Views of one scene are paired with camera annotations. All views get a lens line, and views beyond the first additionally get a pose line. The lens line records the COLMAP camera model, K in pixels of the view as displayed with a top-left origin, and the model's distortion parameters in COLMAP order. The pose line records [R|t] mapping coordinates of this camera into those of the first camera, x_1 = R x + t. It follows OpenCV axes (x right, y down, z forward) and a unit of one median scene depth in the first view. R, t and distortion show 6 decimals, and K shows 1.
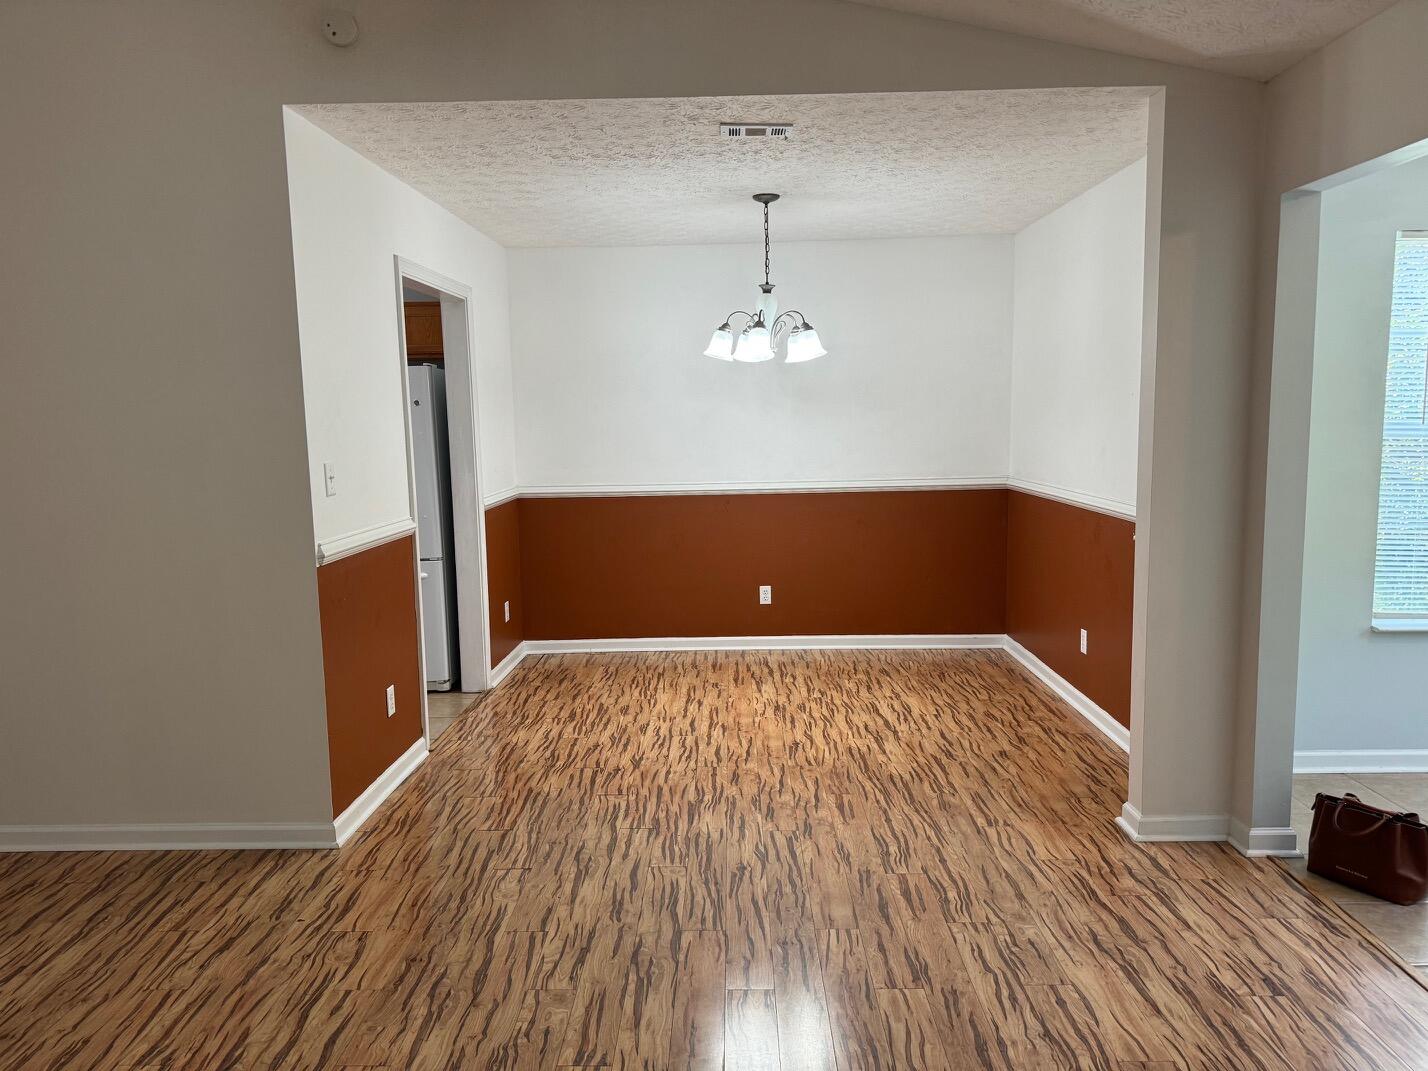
lens RADIAL K [[1017.5, 0, 714.0], [0, 1017.5, 535.5], [0, 0, 1]] dist [-0.000920, -0.003851]
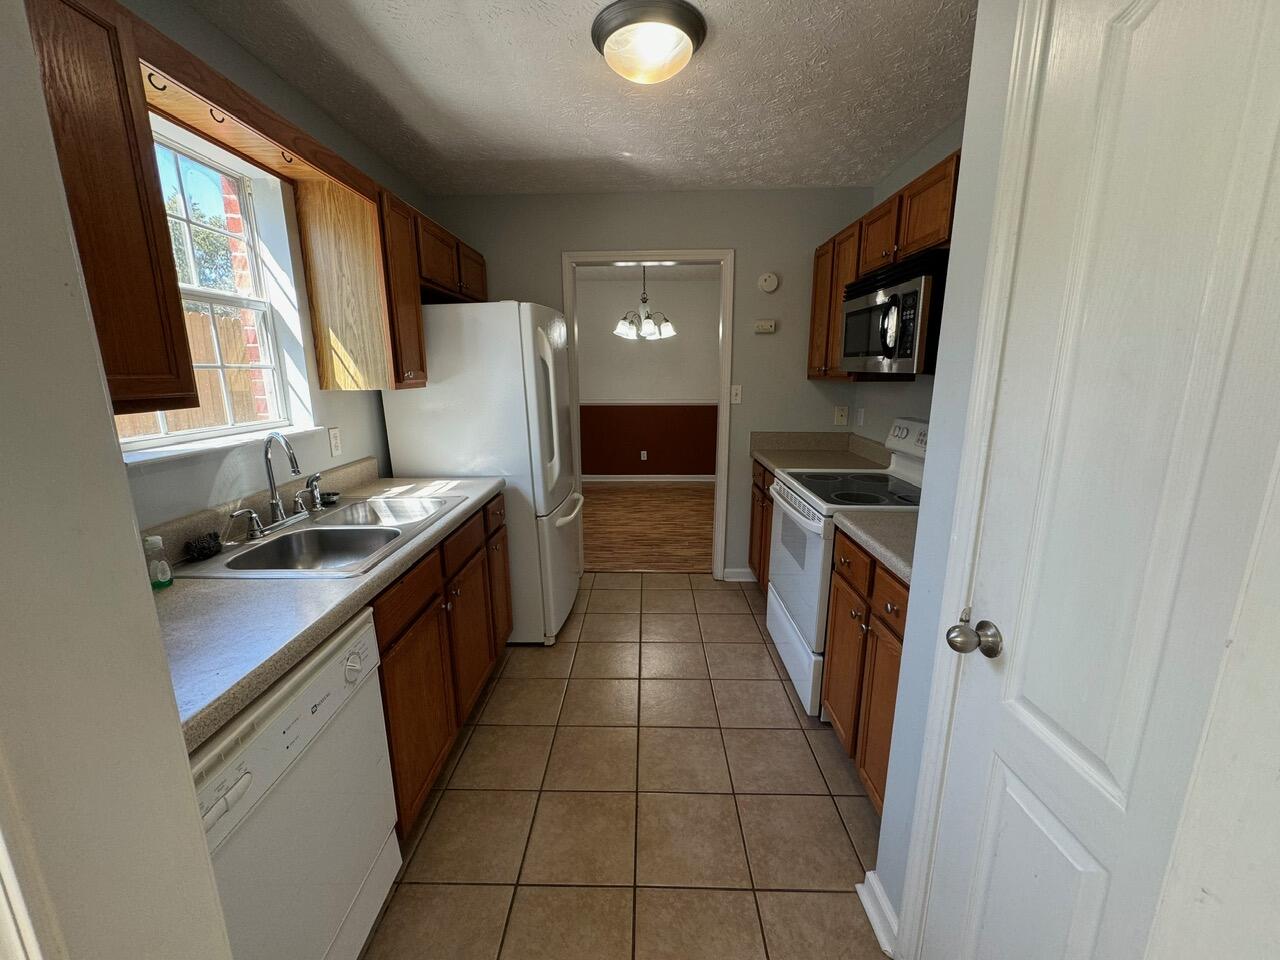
lens RADIAL K [[519.0, 0, 640.9], [0, 519.0, 482.8], [0, 0, 1]] dist [0.000381, -0.000008]
pose [[0.003605, -0.199265, 0.979939, -0.921190], [0.132337, 0.971421, 0.197047, -0.086541], [-0.991198, 0.128972, 0.029872, 0.953268]]
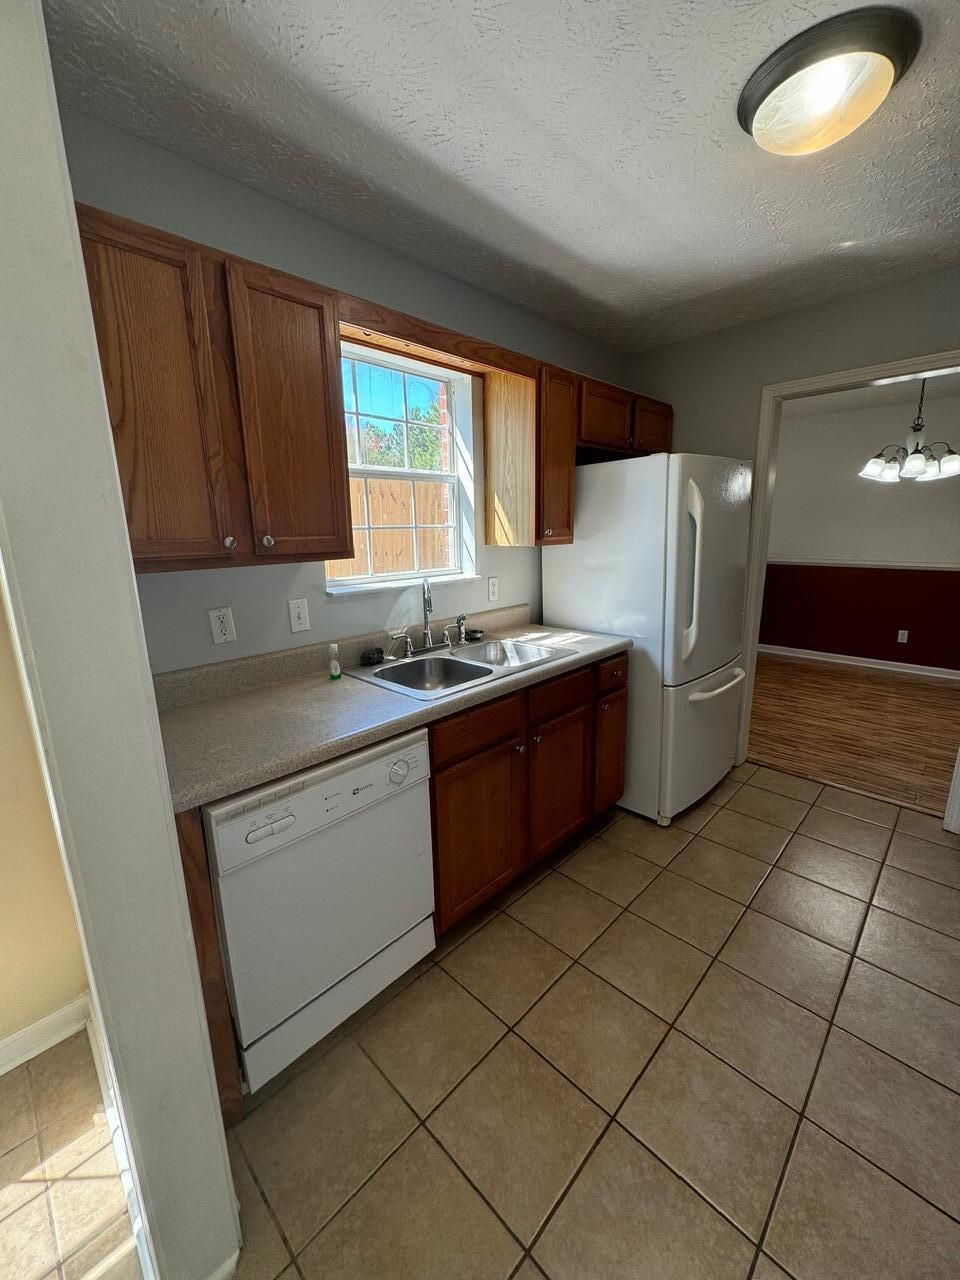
lens RADIAL K [[519.0, 0, 480.0], [0, 519.0, 640.0], [0, 0, 1]] dist [0.000381, -0.000008]
pose [[0.694930, -0.150431, 0.703166, -0.870468], [0.097154, 0.988549, 0.115468, -0.078807], [-0.712483, -0.011926, 0.701588, 0.862591]]
